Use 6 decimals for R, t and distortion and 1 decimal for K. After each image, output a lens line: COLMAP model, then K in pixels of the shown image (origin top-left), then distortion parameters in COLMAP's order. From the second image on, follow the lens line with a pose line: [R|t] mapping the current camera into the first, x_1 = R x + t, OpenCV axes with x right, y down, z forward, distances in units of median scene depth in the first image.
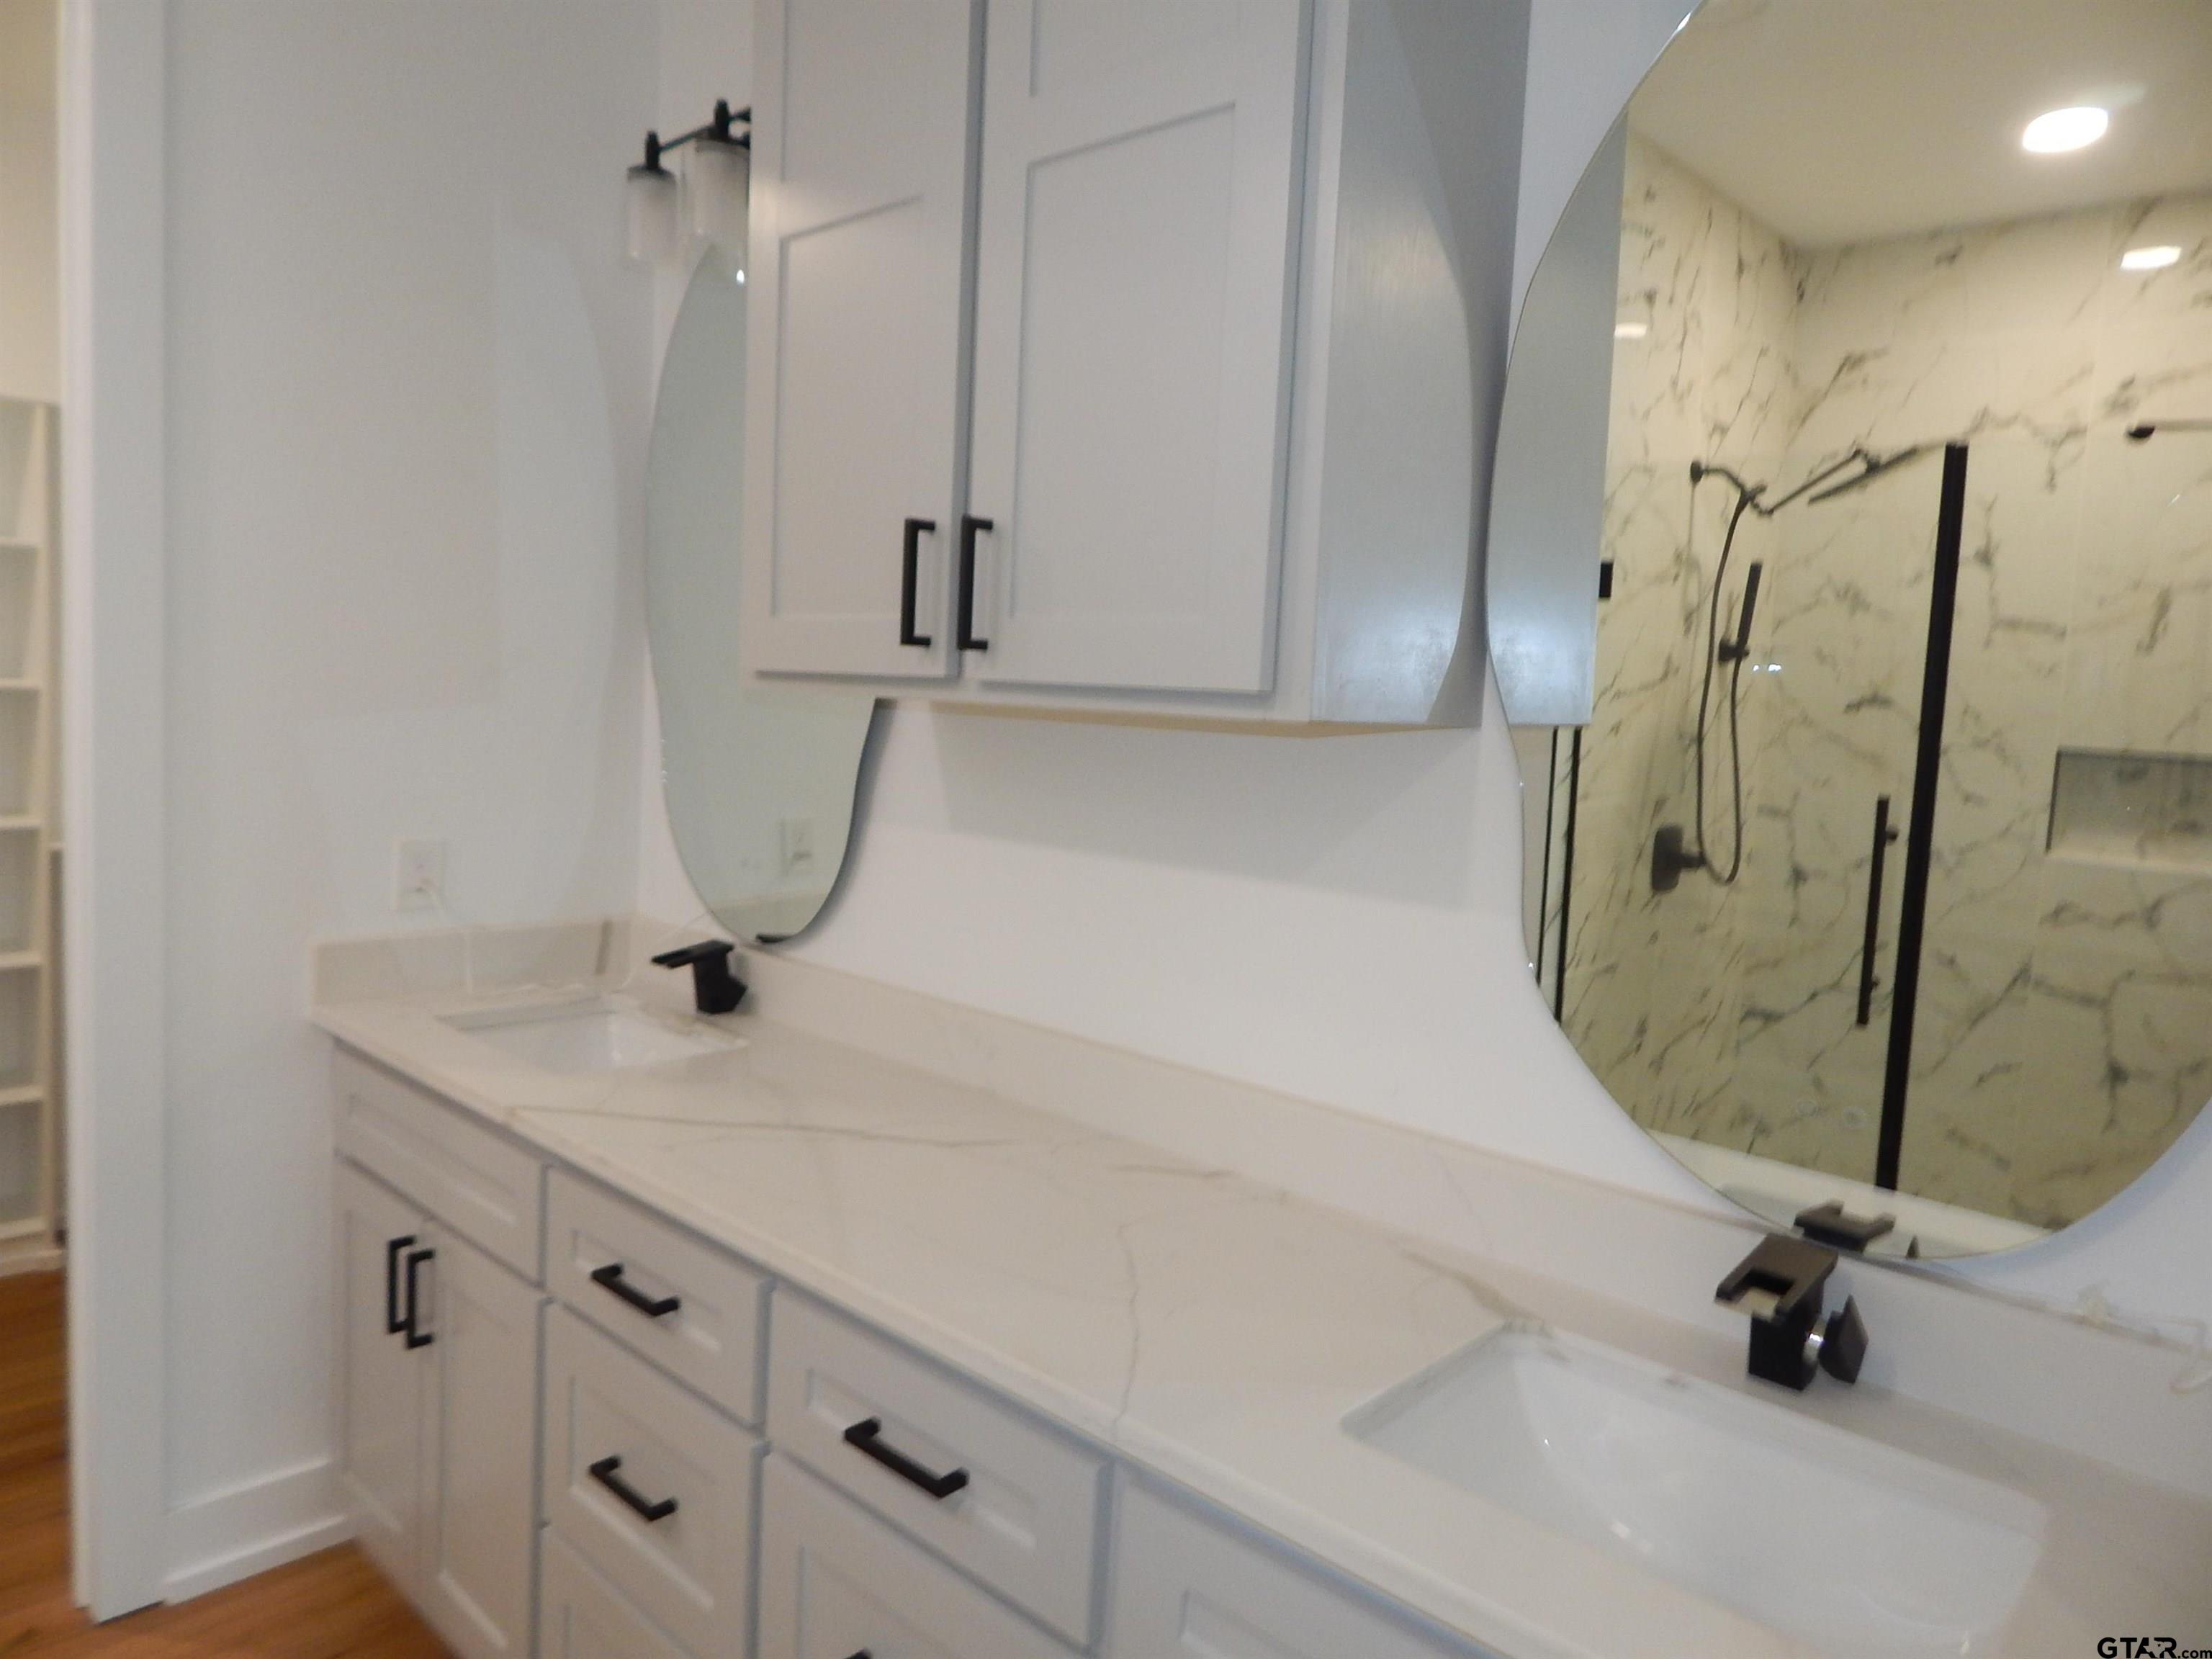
lens RADIAL K [[1447.9, 0, 1103.3], [0, 1447.9, 828.5], [0, 0, 1]] dist [0.000133, -0.011800]
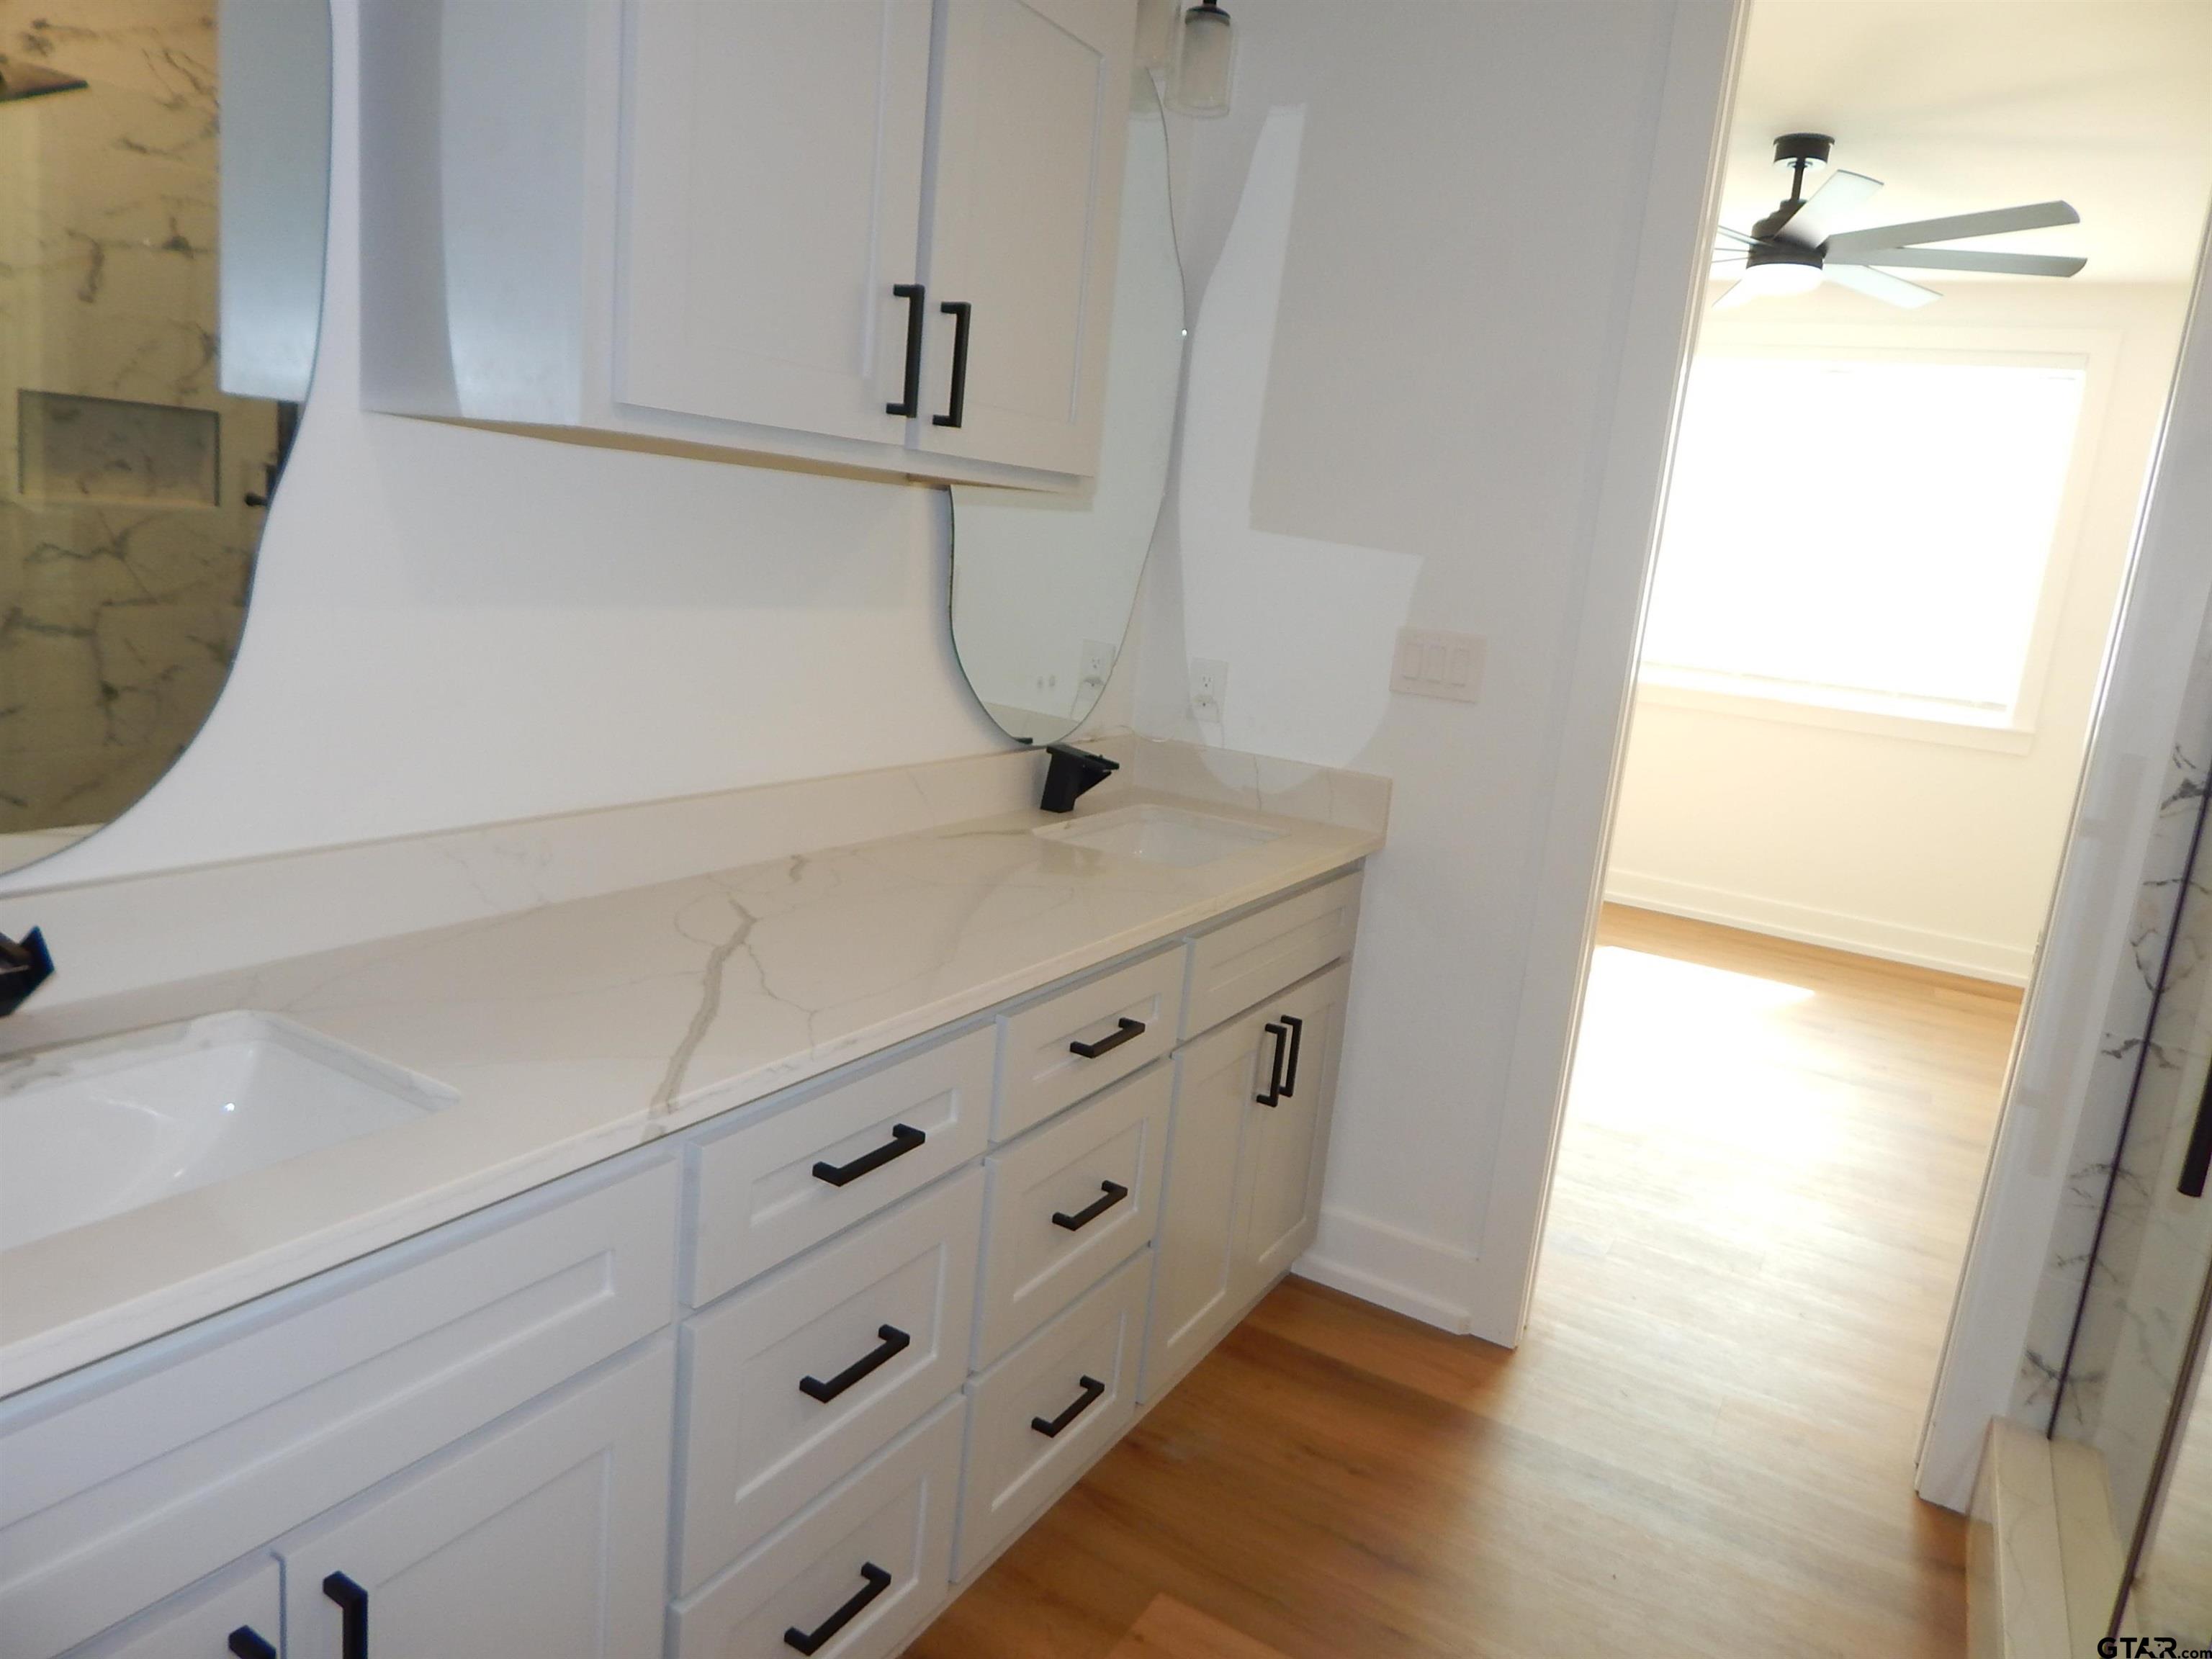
lens RADIAL K [[1447.9, 0, 1103.3], [0, 1447.9, 818.9], [0, 0, 1]] dist [0.000133, -0.011800]
pose [[-0.220725, -0.277399, 0.935056, -0.552180], [-0.026975, 0.960071, 0.278452, -0.070252], [-0.974963, 0.036238, -0.219395, 0.503002]]
